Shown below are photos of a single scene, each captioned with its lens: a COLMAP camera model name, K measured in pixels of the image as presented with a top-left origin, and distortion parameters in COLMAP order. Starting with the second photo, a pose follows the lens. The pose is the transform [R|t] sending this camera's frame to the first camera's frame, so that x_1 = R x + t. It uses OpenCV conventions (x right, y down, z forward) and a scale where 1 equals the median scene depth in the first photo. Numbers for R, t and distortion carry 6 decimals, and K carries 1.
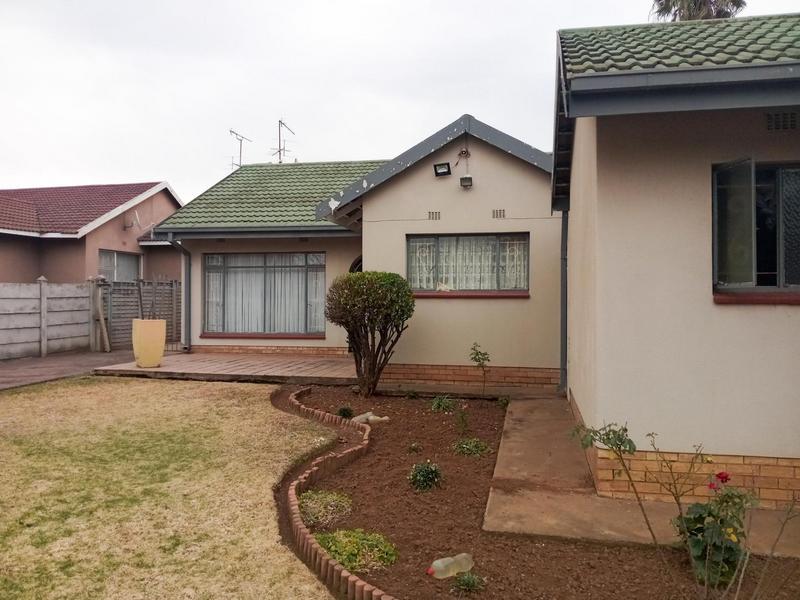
lens RADIAL K [[618.3, 0, 405.2], [0, 618.3, 299.3], [0, 0, 1]] dist [0.059323, -0.127094]
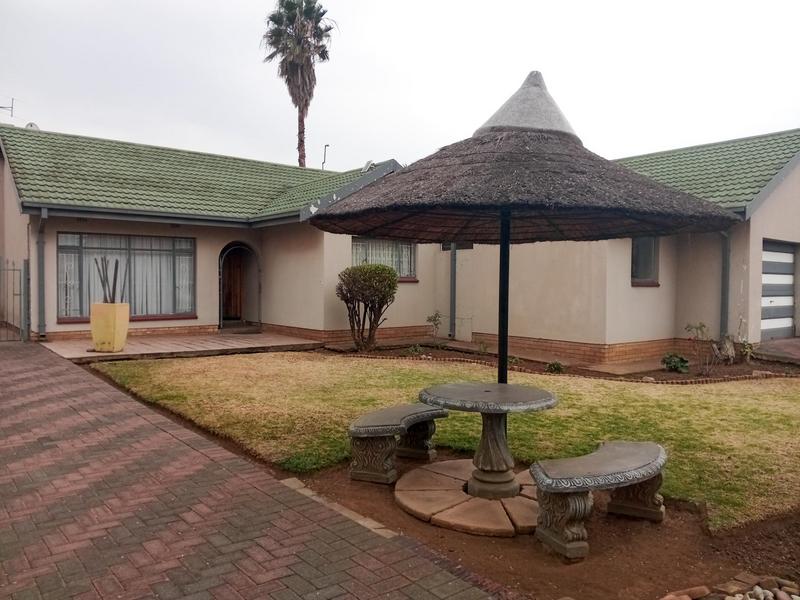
lens RADIAL K [[618.3, 0, 401.0], [0, 618.3, 296.2], [0, 0, 1]] dist [0.059323, -0.127094]
pose [[0.637014, -0.016814, 0.770669, -0.737895], [-0.004750, 0.999657, 0.025736, -0.005021], [-0.770838, -0.020055, 0.636716, 0.025326]]
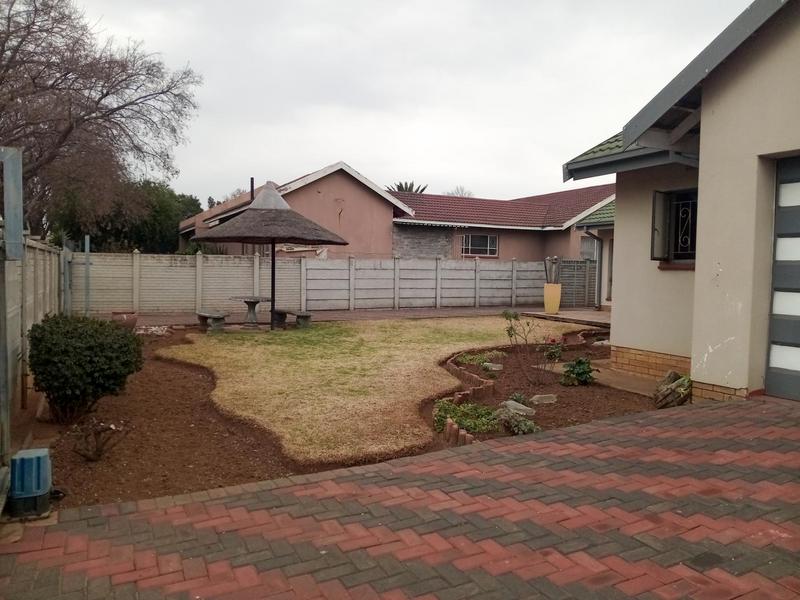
lens RADIAL K [[618.3, 0, 402.0], [0, 618.3, 296.6], [0, 0, 1]] dist [0.059323, -0.127094]
pose [[0.630428, 0.040368, -0.775198, 0.474486], [-0.018615, 0.999146, 0.036891, 0.011158], [0.776025, -0.008826, 0.630641, -0.238742]]
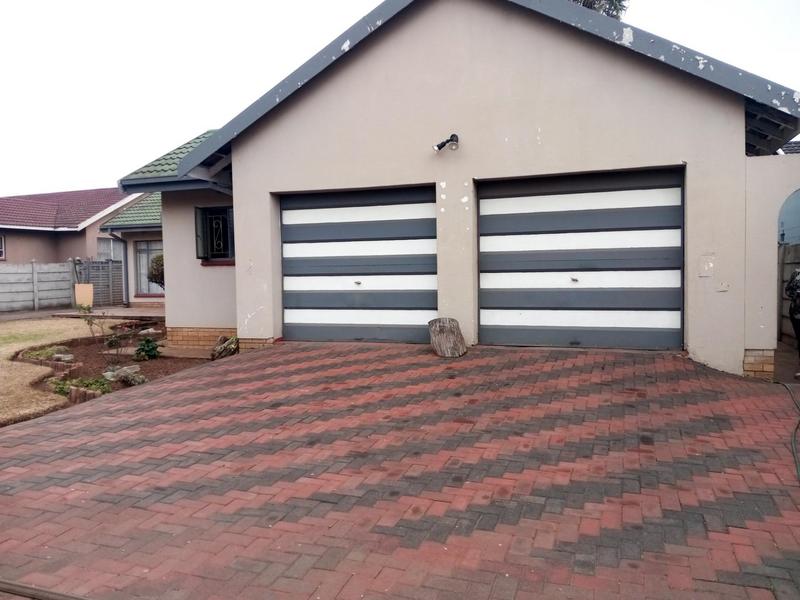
lens RADIAL K [[618.3, 0, 397.5], [0, 618.3, 302.5], [0, 0, 1]] dist [0.059323, -0.127094]
pose [[0.991241, -0.013744, -0.131352, 0.518328], [0.020035, 0.998708, 0.046693, 0.017384], [0.130541, -0.048916, 0.990236, -0.428163]]
